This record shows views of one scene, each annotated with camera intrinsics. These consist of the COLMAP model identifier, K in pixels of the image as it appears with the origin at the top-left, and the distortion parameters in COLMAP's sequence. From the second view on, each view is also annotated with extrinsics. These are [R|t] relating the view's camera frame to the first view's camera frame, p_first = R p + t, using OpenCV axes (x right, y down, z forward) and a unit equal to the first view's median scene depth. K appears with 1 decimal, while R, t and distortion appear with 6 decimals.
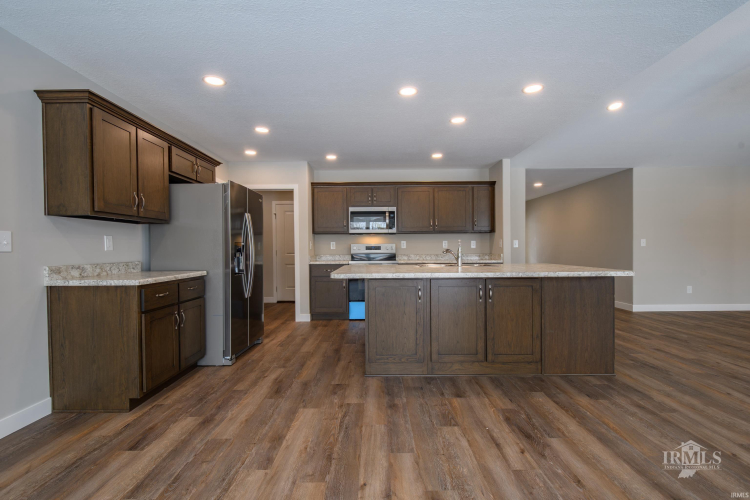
lens RADIAL K [[353.6, 0, 372.6], [0, 353.6, 252.8], [0, 0, 1]] dist [0.002211, -0.000617]
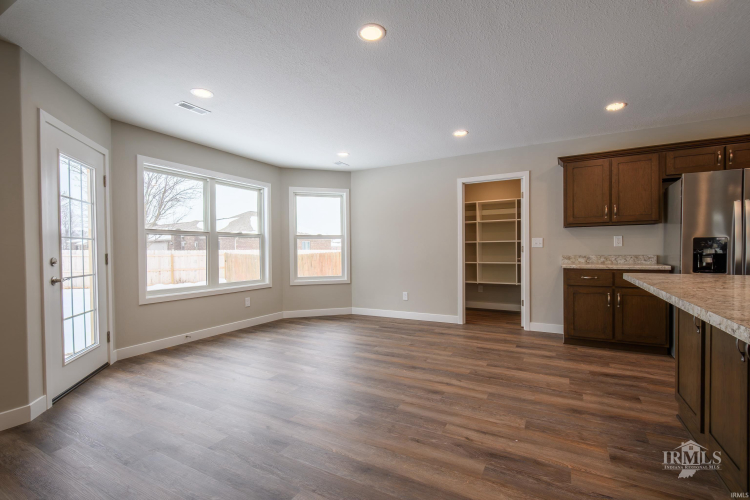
lens RADIAL K [[344.8, 0, 373.7], [0, 344.8, 253.1], [0, 0, 1]] dist [-0.000465, -0.000935]
pose [[-0.473500, 0.022156, -0.880515, 1.086627], [0.002832, 0.999717, 0.023633, -0.017615], [0.880790, 0.008697, -0.473428, 0.919652]]
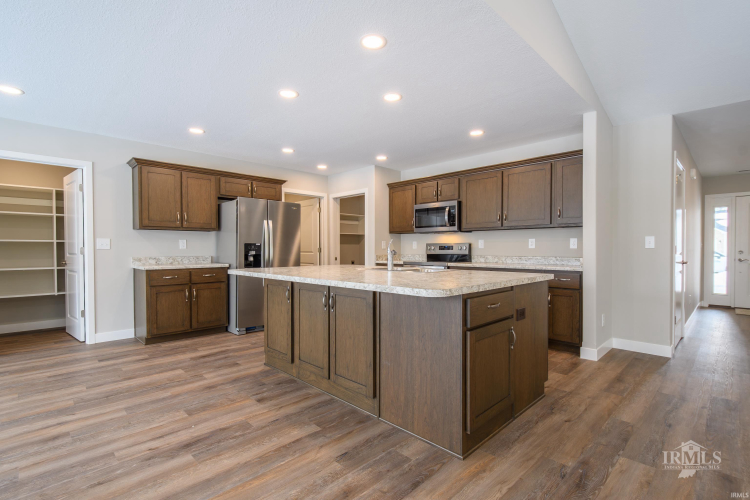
lens RADIAL K [[353.6, 0, 372.6], [0, 353.6, 252.8], [0, 0, 1]] dist [0.002211, -0.000617]
pose [[0.708984, 0.015220, -0.705060, 1.178183], [-0.012525, 0.999881, 0.008990, -0.015744], [0.705113, 0.002458, 0.709090, 0.538117]]
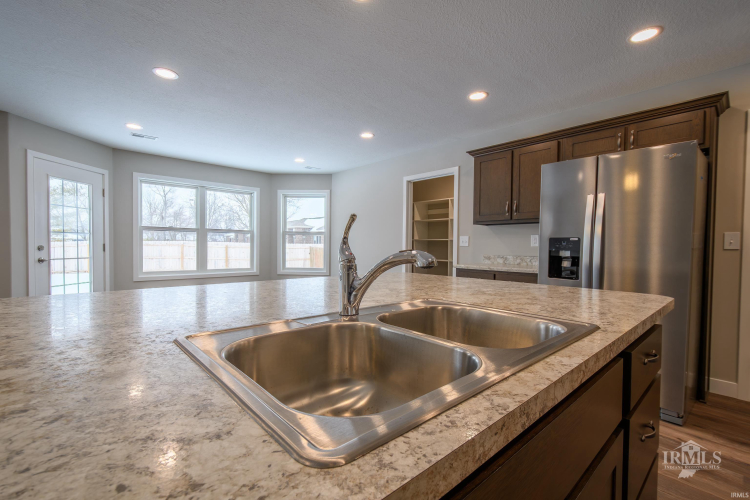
lens RADIAL K [[338.0, 0, 375.0], [0, 338.0, 250.0], [0, 0, 1]] dist [0.001080, 0.000274]
pose [[-0.734109, 0.009172, -0.678970, 0.578511], [-0.013650, 0.999507, 0.028260, -0.024101], [0.678895, 0.030014, -0.733622, 1.742850]]
